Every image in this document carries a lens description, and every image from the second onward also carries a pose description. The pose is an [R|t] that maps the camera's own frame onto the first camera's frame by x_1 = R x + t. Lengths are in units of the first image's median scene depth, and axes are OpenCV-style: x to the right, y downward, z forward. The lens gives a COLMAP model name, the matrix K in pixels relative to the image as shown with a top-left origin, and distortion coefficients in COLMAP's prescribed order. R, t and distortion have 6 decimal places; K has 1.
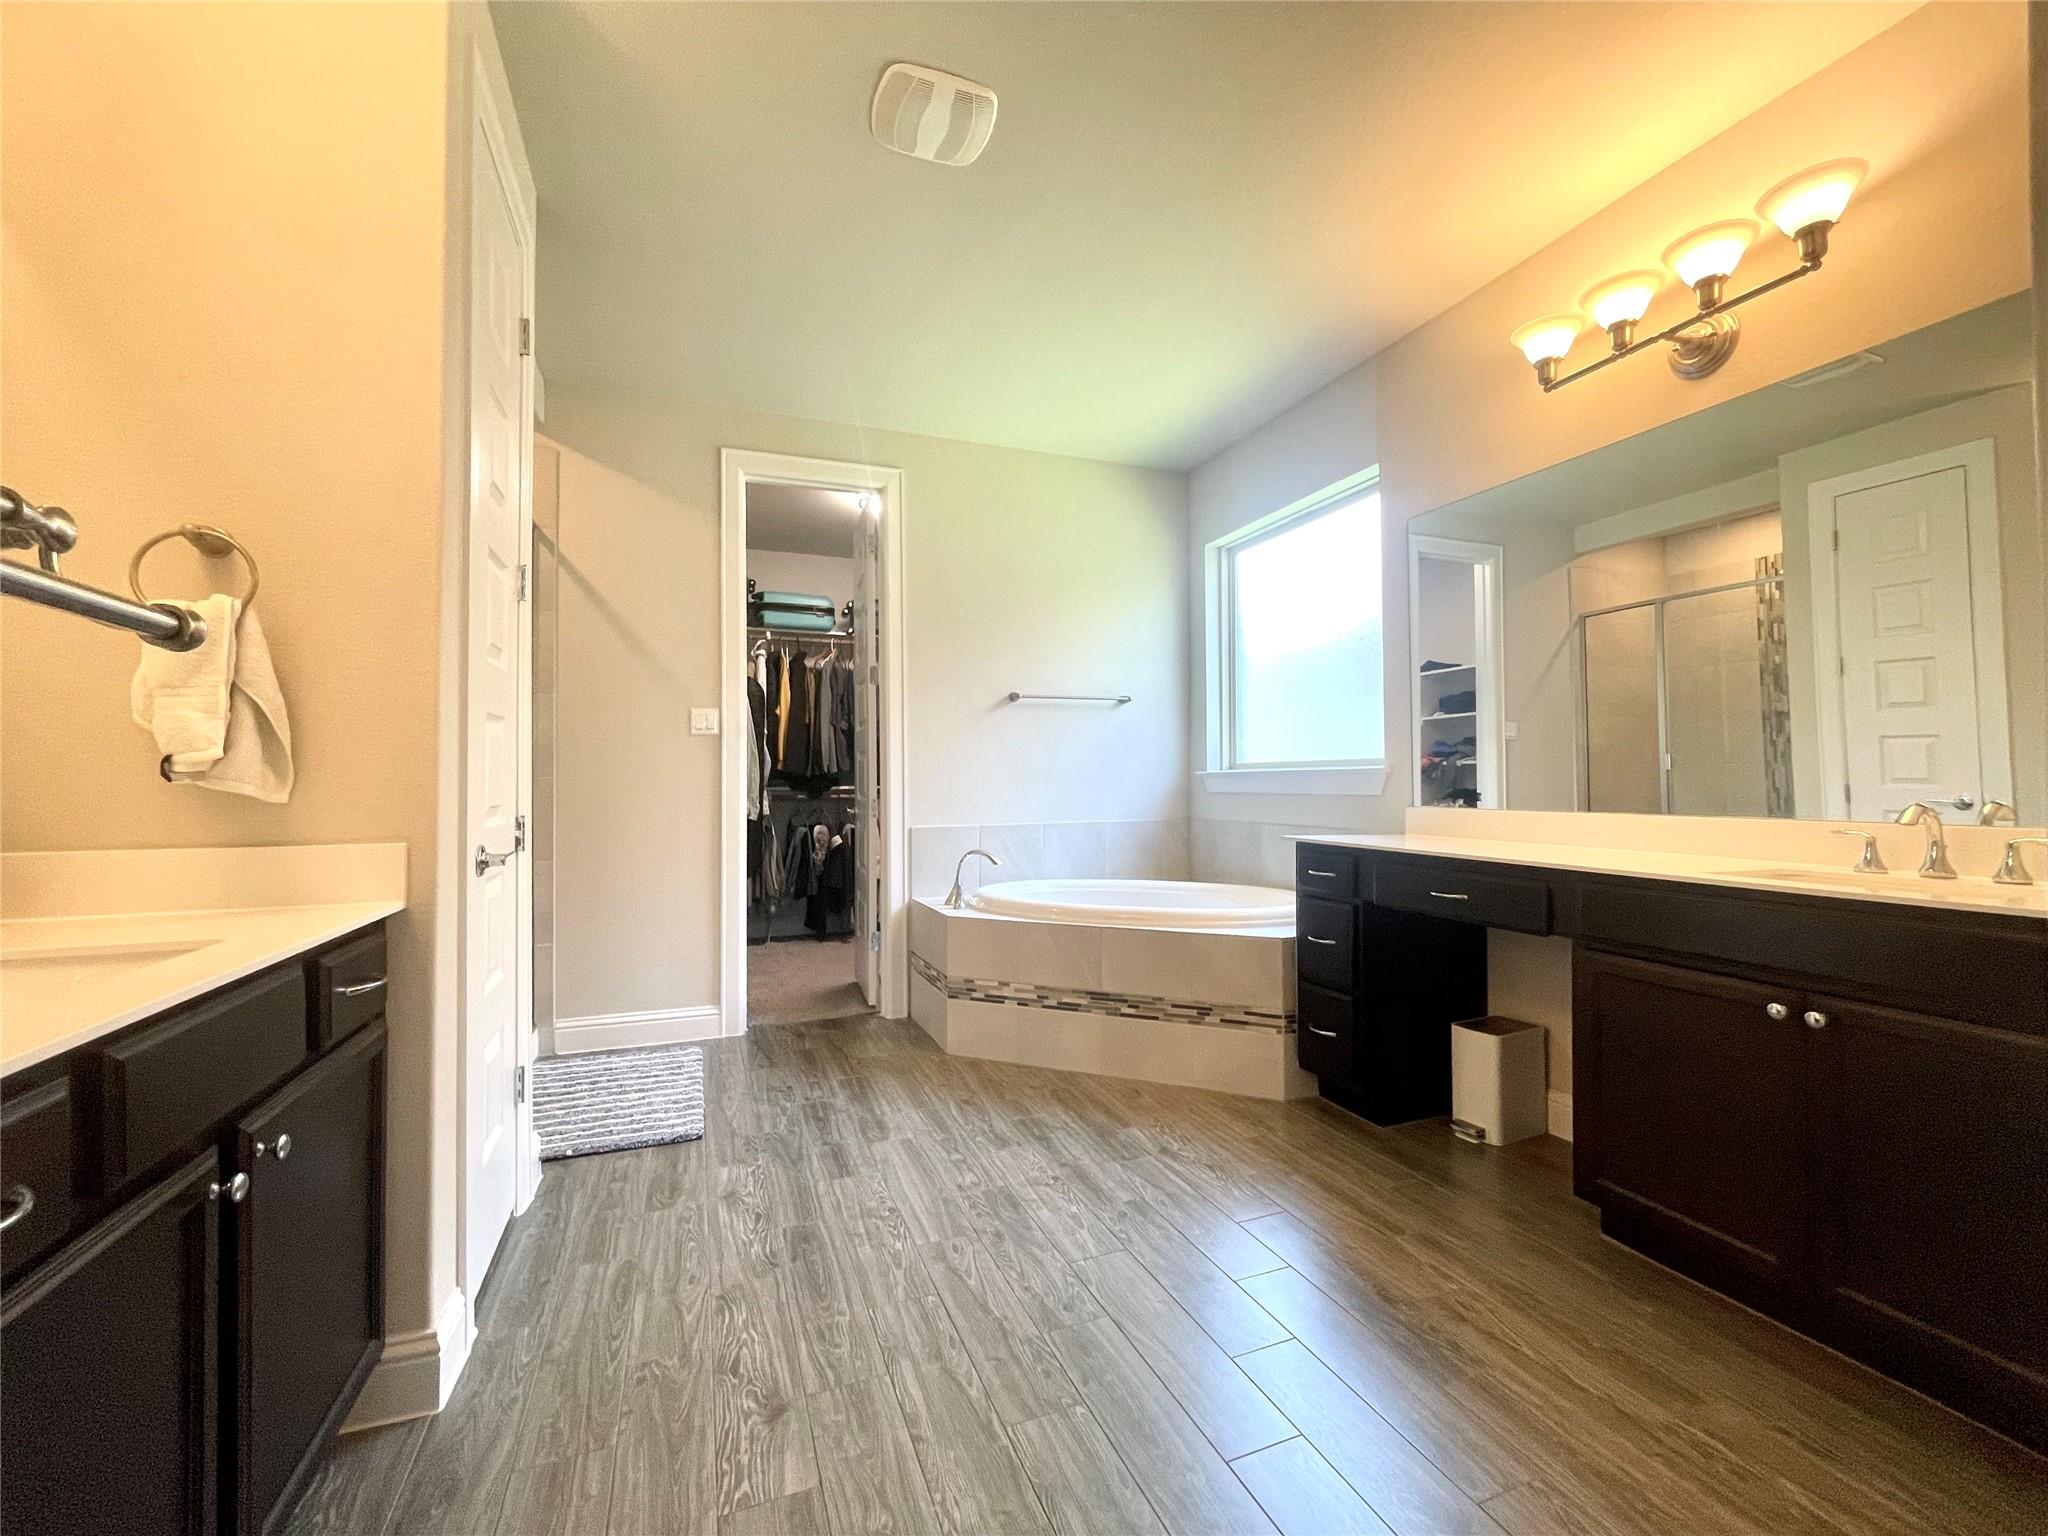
lens RADIAL K [[832.6, 0, 1020.7], [0, 832.6, 765.5], [0, 0, 1]] dist [-0.007733, 0.001377]
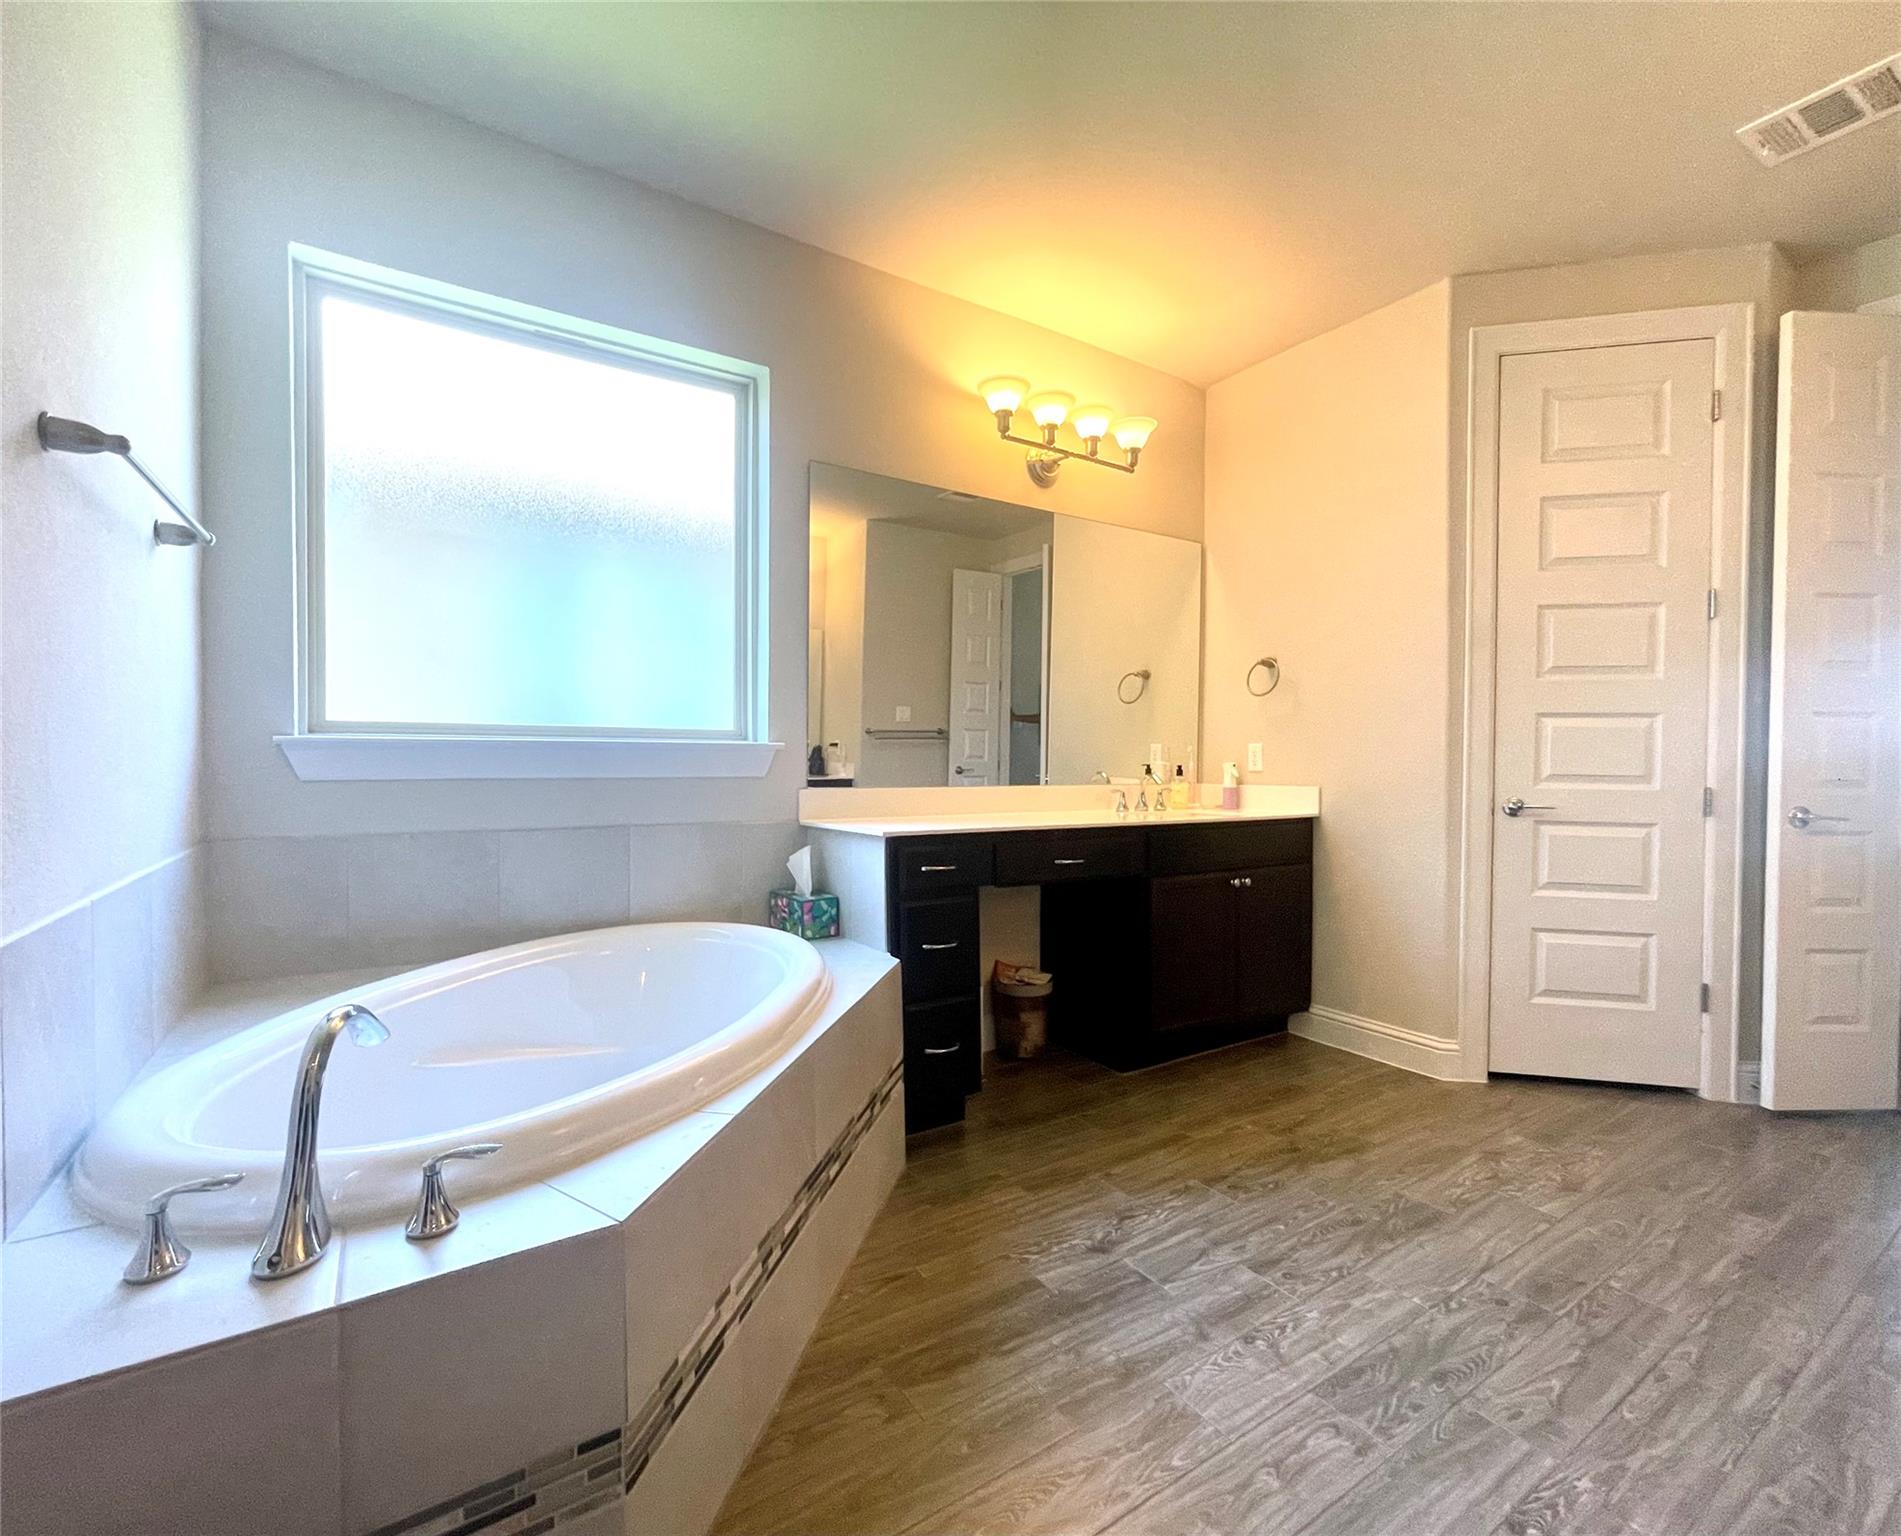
lens RADIAL K [[838.5, 0, 948.2], [0, 838.5, 773.7], [0, 0, 1]] dist [0.001173, -0.000861]
pose [[-0.201389, -0.013125, 0.979423, -0.539268], [-0.025304, 0.999646, 0.008193, 0.027709], [-0.979184, -0.023133, -0.201650, 1.295279]]
